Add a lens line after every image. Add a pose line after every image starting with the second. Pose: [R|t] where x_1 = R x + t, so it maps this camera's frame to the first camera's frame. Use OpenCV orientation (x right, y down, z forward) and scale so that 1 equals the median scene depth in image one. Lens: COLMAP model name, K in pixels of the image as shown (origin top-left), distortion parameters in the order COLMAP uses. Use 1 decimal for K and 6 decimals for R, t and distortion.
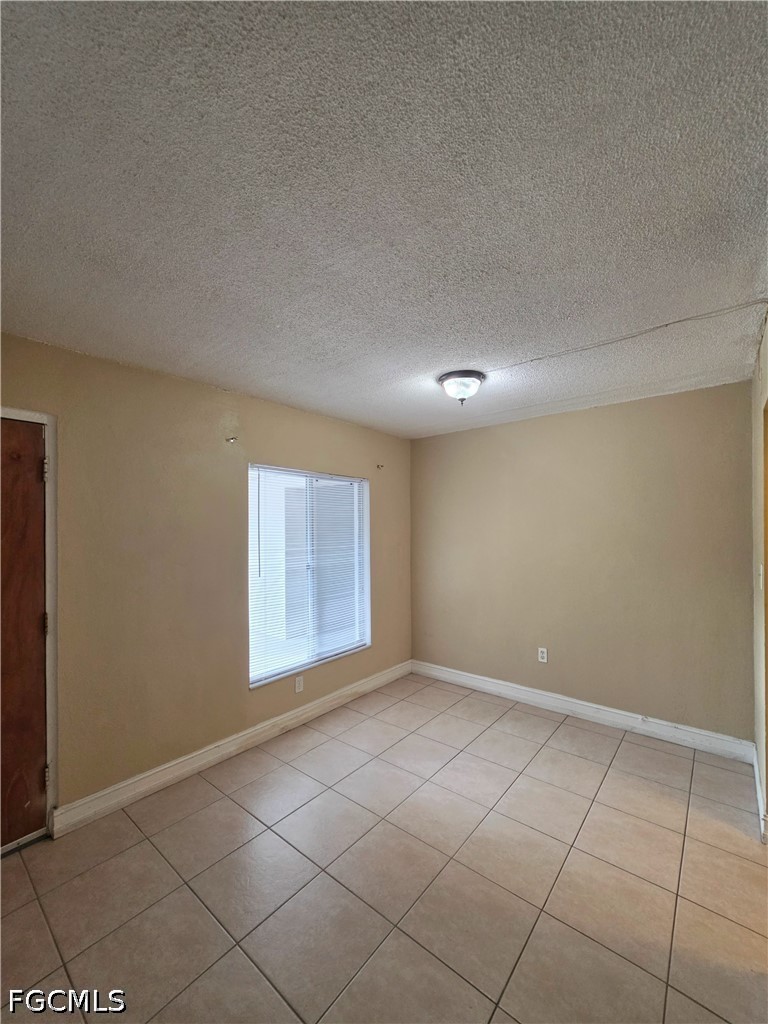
lens RADIAL K [[407.5, 0, 392.1], [0, 407.5, 528.3], [0, 0, 1]] dist [-0.000898, 0.000193]
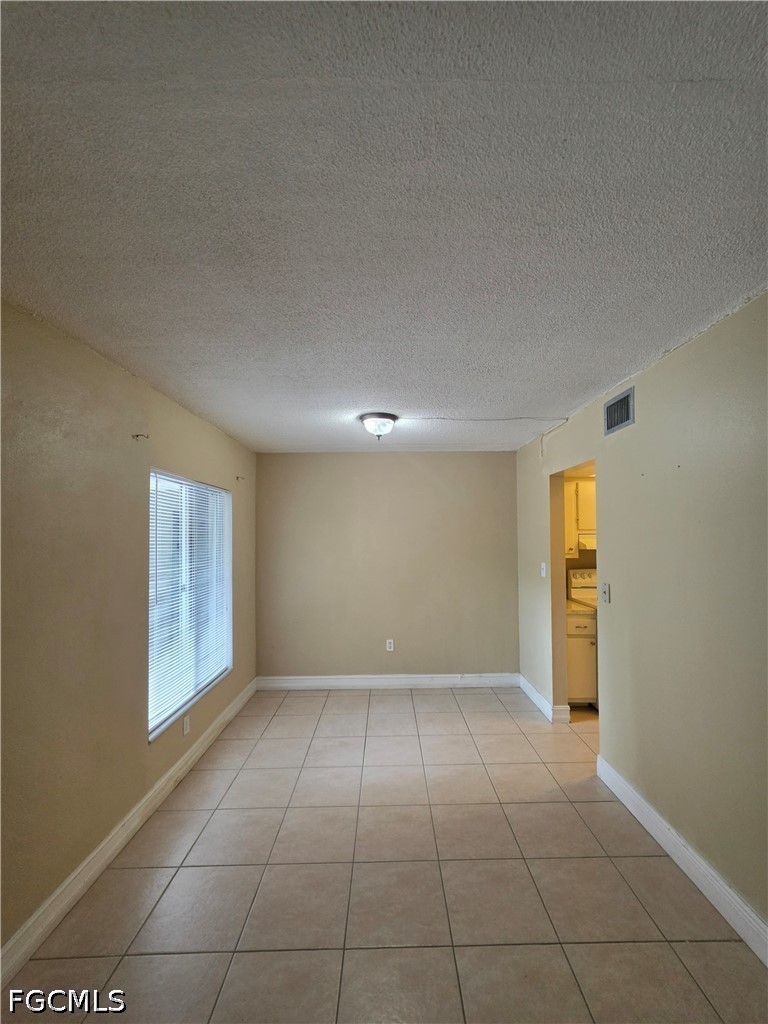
lens RADIAL K [[407.5, 0, 392.1], [0, 407.5, 528.3], [0, 0, 1]] dist [-0.000898, 0.000193]
pose [[0.770974, 0.013555, 0.636722, -0.468529], [0.003607, 0.999664, -0.025649, -0.010652], [-0.636856, 0.022072, 0.770667, 0.049111]]
